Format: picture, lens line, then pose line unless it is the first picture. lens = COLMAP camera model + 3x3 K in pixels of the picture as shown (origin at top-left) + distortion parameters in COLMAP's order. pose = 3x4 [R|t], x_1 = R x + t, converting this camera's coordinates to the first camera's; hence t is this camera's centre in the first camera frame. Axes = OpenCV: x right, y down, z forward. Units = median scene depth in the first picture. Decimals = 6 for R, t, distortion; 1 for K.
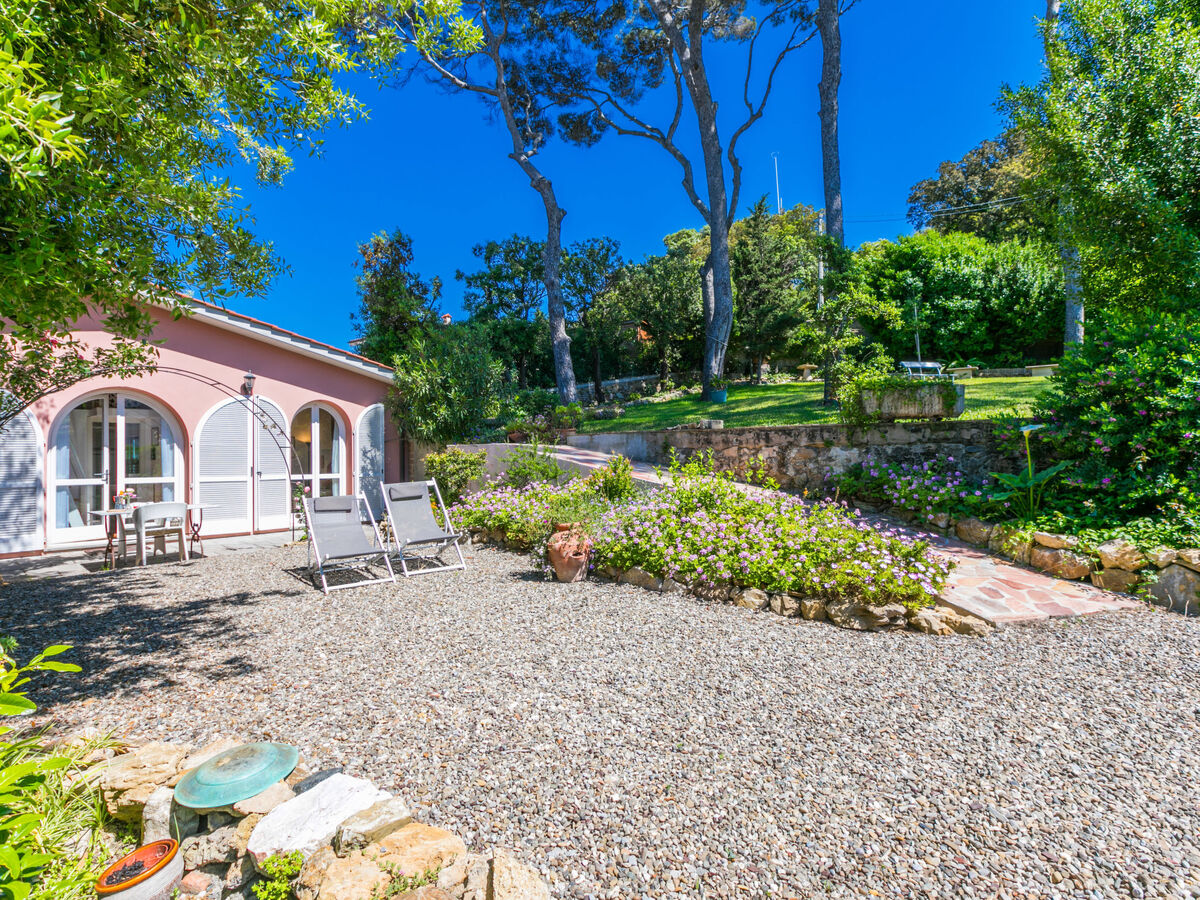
lens RADIAL K [[603.9, 0, 596.5], [0, 603.9, 450.9], [0, 0, 1]] dist [0.006334, -0.001680]
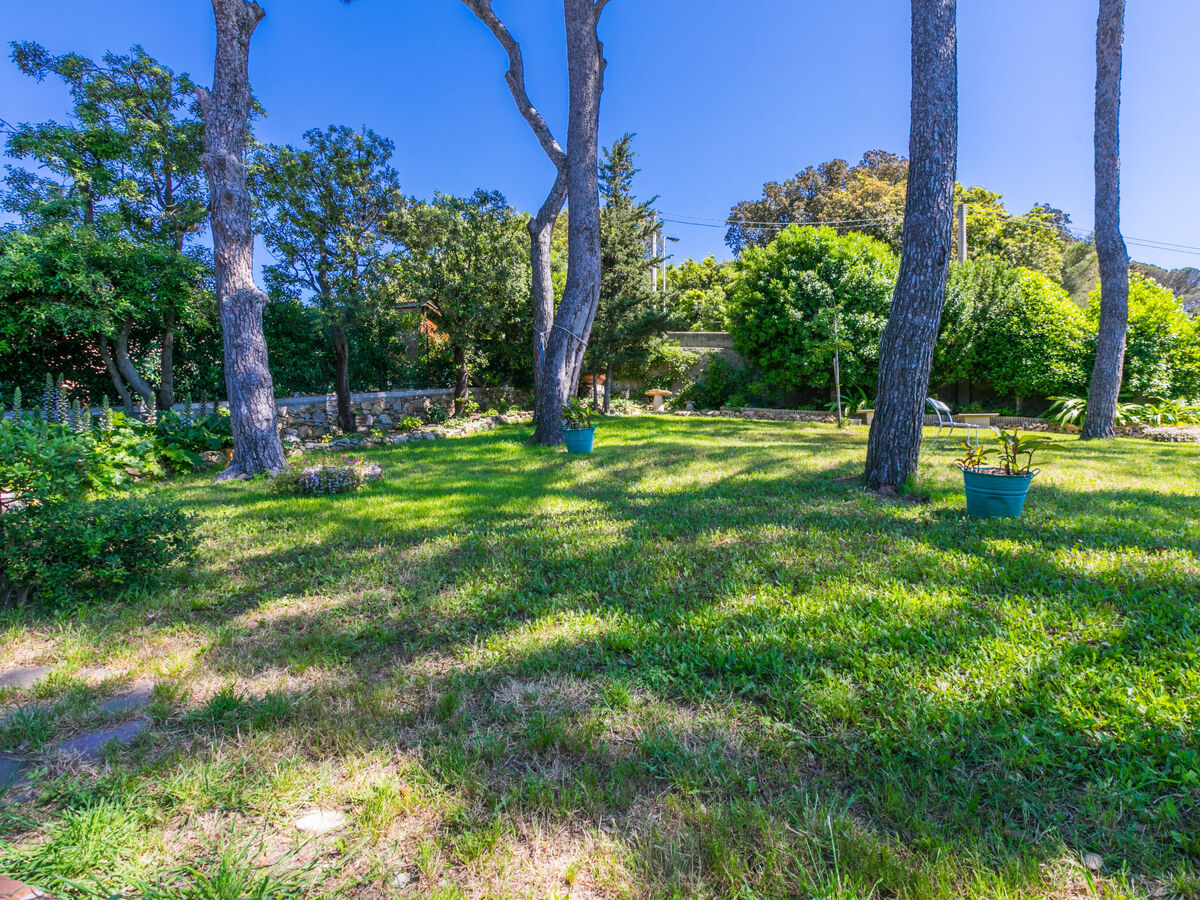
lens RADIAL K [[603.9, 0, 597.3], [0, 603.9, 448.2], [0, 0, 1]] dist [0.006334, -0.001680]
pose [[0.936665, 0.038844, 0.348067, 0.034918], [-0.027139, 0.998892, -0.038441, -0.056257], [-0.349175, 0.026561, 0.936681, 0.457487]]
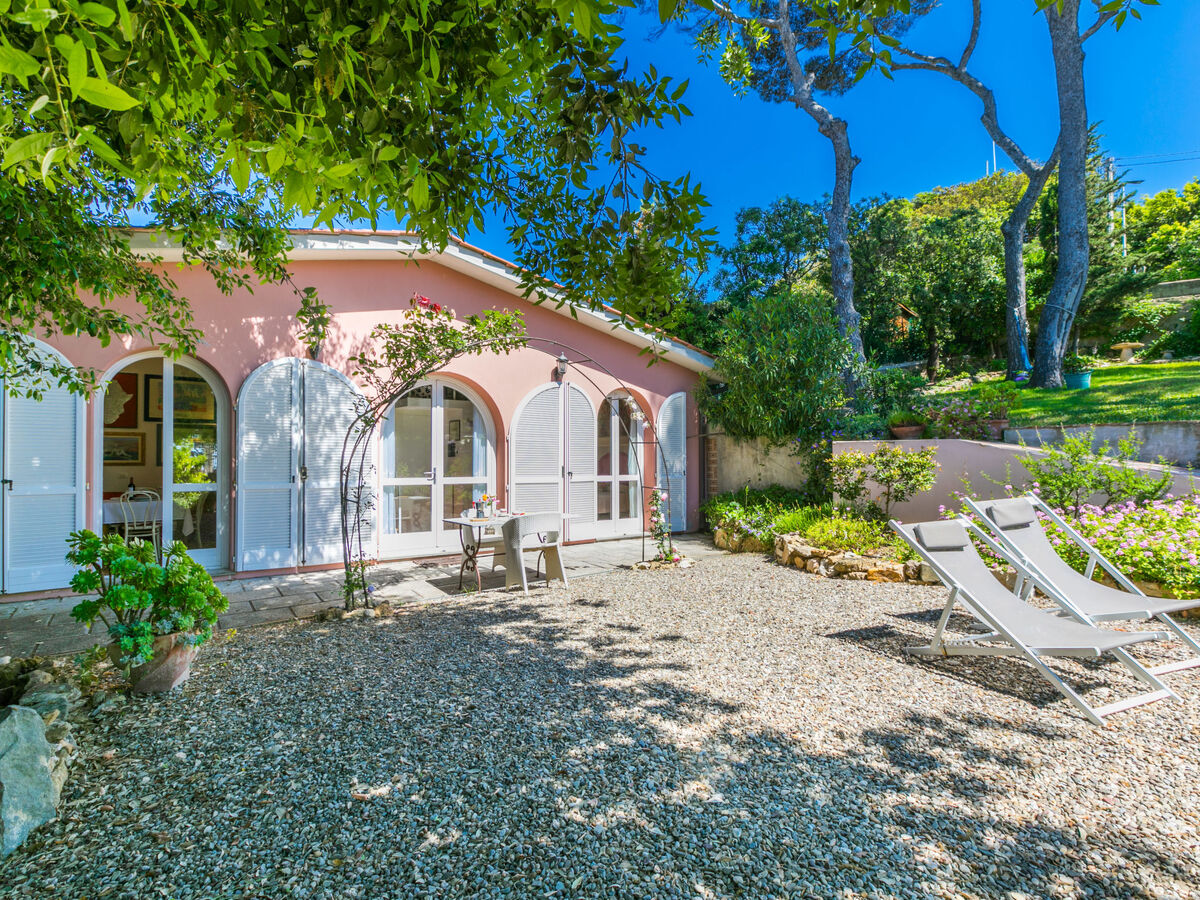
lens RADIAL K [[603.9, 0, 592.7], [0, 603.9, 455.8], [0, 0, 1]] dist [0.006334, -0.001680]
pose [[0.973070, 0.010618, -0.230264, -0.190523], [-0.008799, 0.999921, 0.008928, 0.001977], [0.230340, -0.006662, 0.973087, 0.104197]]
